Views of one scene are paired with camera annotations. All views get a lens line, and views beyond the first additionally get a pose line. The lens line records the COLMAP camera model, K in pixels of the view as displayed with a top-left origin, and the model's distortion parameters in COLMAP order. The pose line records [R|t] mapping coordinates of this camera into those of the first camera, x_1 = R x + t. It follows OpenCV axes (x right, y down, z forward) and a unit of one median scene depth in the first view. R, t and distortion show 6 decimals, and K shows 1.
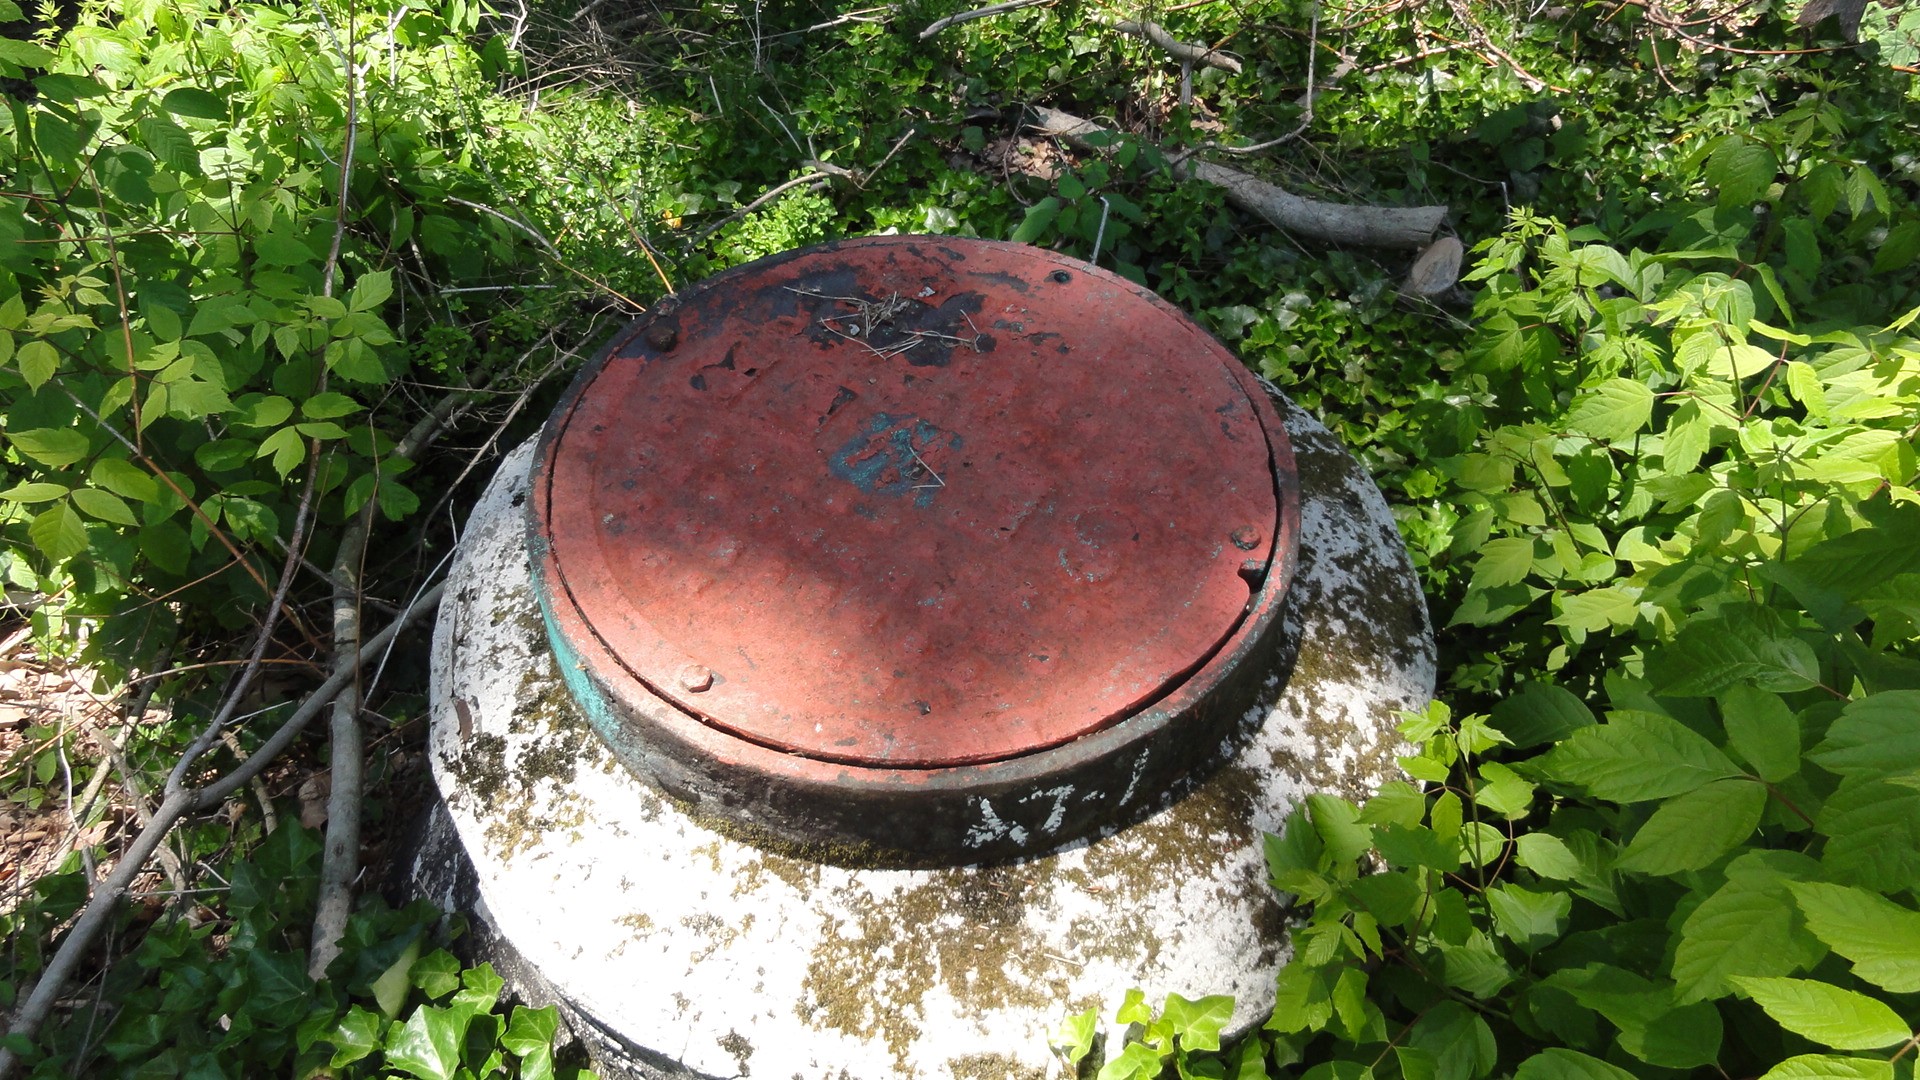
lens RADIAL K [[1359.7, 0, 960.0], [0, 1359.7, 540.0], [0, 0, 1]] dist [-0.010279, 0.001586]
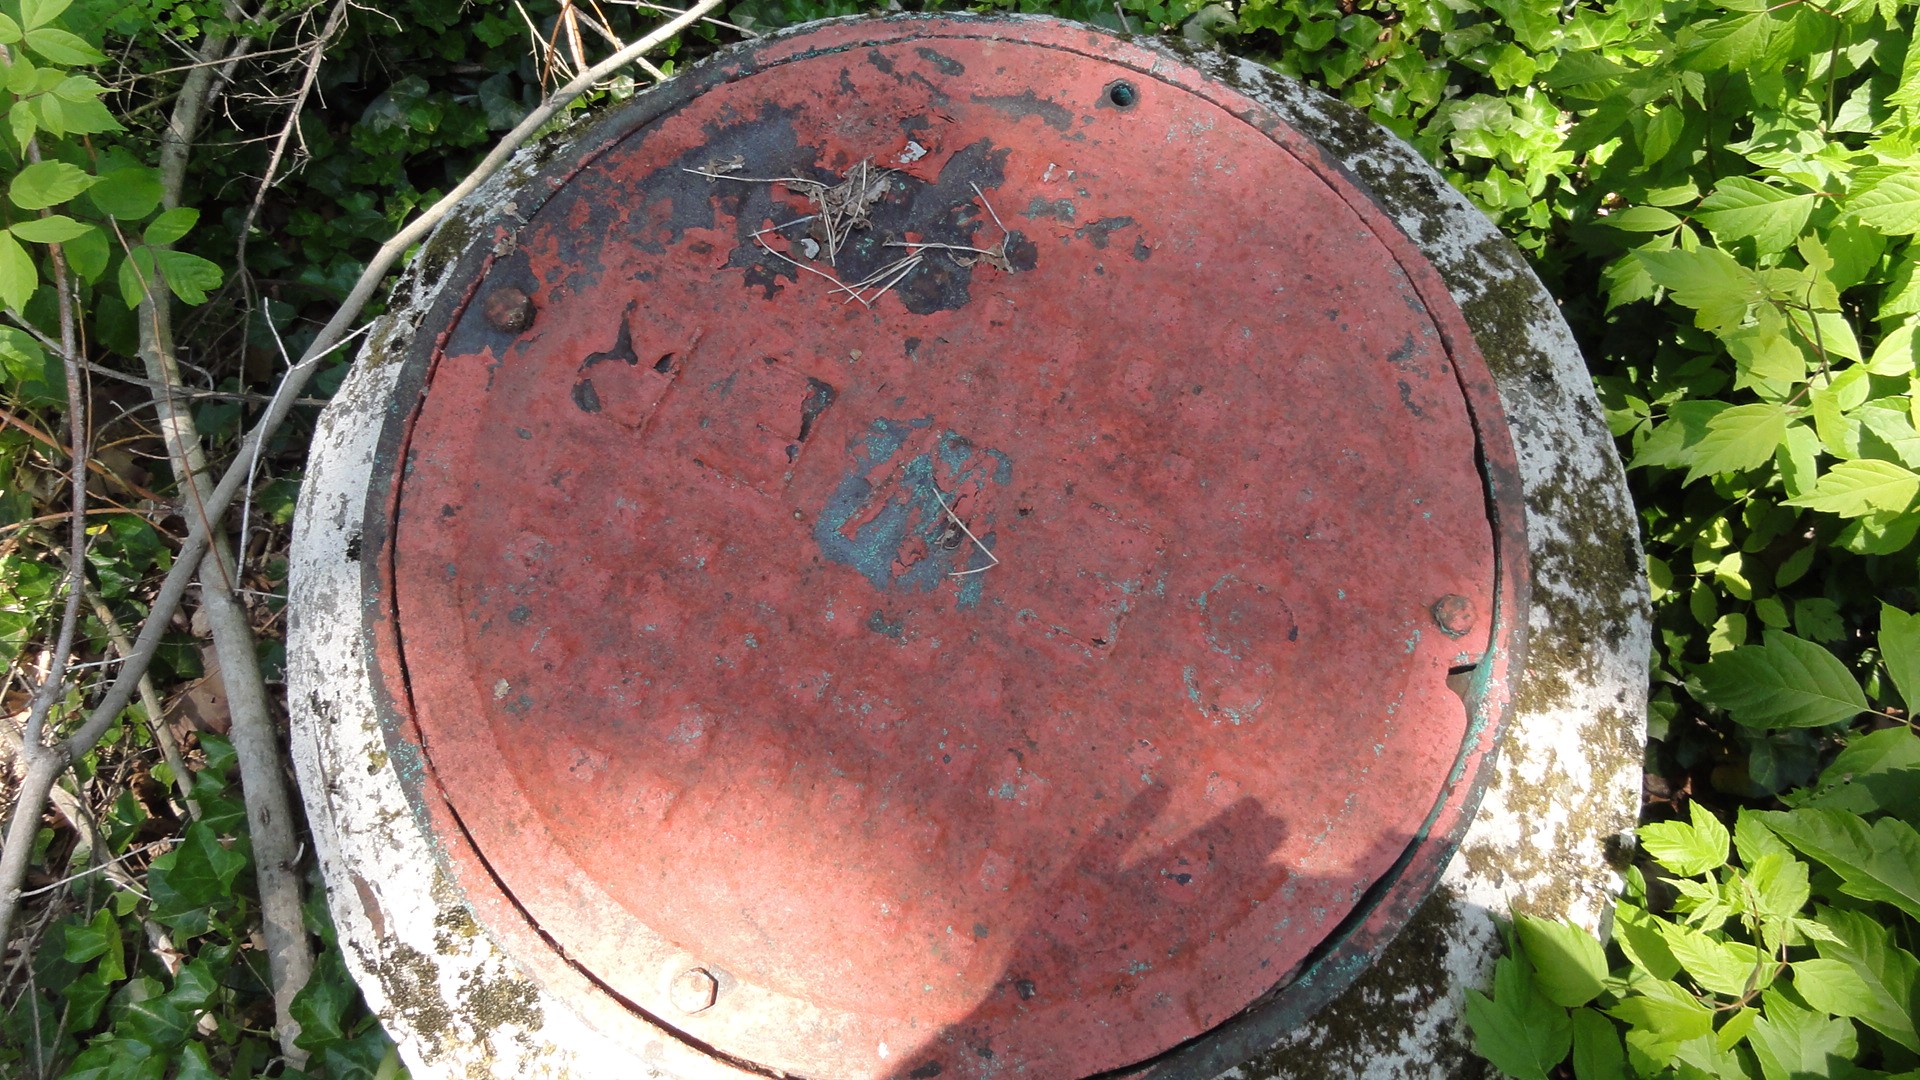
lens RADIAL K [[1359.7, 0, 960.0], [0, 1359.7, 540.0], [0, 0, 1]] dist [-0.010279, 0.001586]
pose [[0.993293, -0.113717, 0.020933, -0.042216], [0.092643, 0.891025, 0.444400, -0.346668], [-0.069187, -0.439480, 0.895584, 0.416962]]
